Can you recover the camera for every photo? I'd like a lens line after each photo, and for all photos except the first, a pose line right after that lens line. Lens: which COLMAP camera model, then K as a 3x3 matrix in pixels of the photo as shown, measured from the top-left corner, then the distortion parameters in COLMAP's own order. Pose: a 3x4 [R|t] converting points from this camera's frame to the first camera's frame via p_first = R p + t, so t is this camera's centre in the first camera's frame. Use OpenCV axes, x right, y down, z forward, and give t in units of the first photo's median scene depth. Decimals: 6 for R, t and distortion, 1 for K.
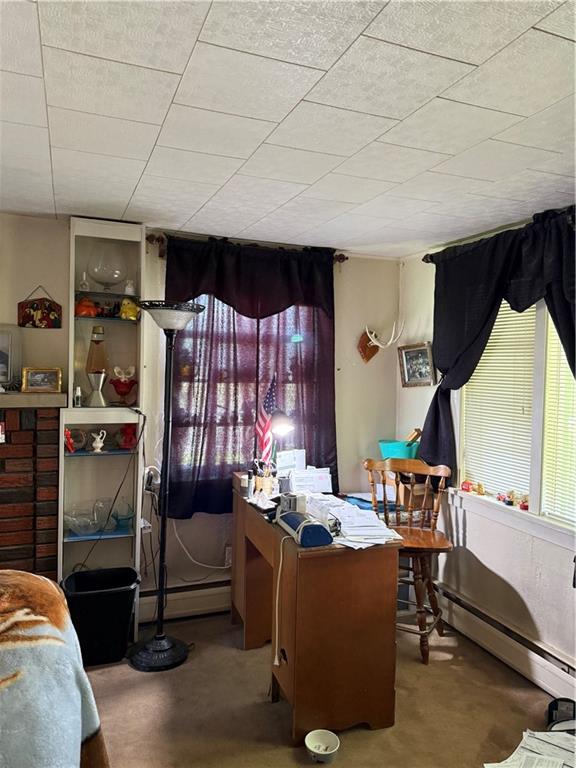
lens RADIAL K [[522.9, 0, 288.0], [0, 522.9, 384.0], [0, 0, 1]] dist [0.054988, -0.071588]
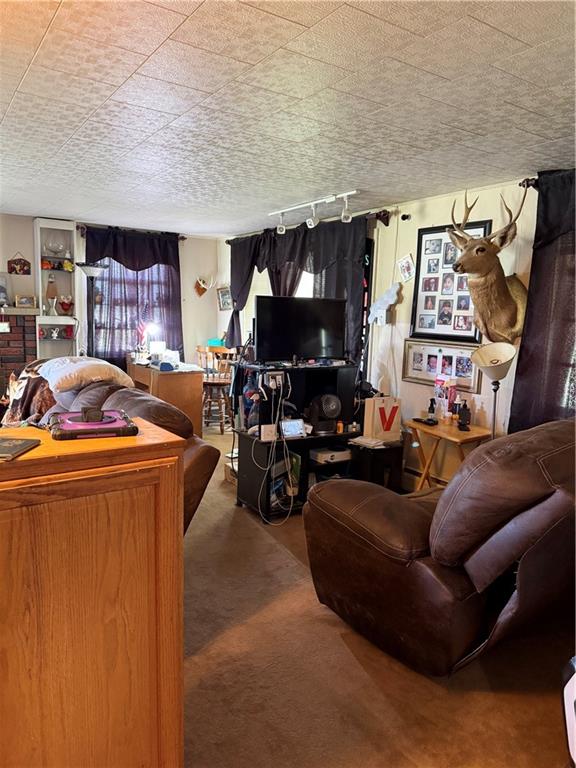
lens RADIAL K [[541.4, 0, 286.1], [0, 541.4, 392.5], [0, 0, 1]] dist [0.112302, -0.212887]
pose [[0.977688, -0.023402, 0.208753, 0.047877], [-0.000910, 0.993293, 0.115617, 0.083445], [-0.210058, -0.113227, 0.971110, -1.119256]]
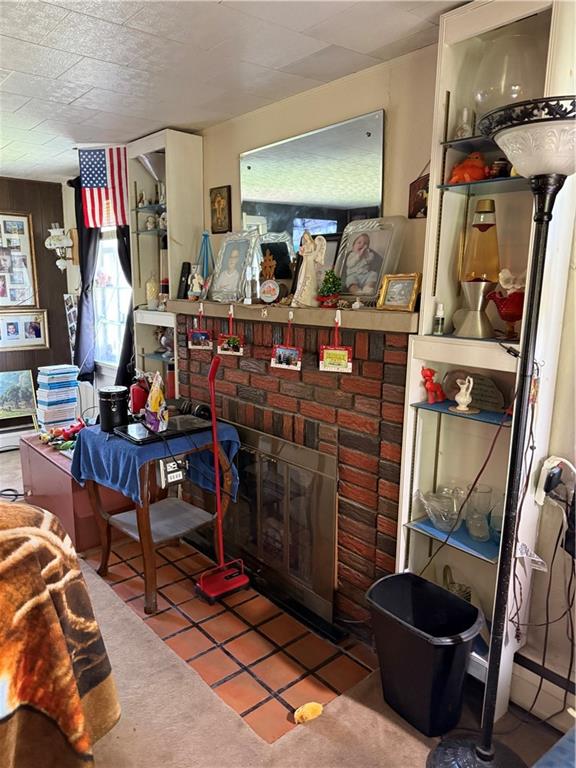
lens RADIAL K [[541.4, 0, 286.1], [0, 541.4, 392.5], [0, 0, 1]] dist [0.112302, -0.212887]
pose [[0.323821, 0.163171, -0.931942, 0.160681], [-0.045888, 0.986565, 0.156790, 0.015376], [0.945005, -0.008007, 0.326958, 0.553596]]
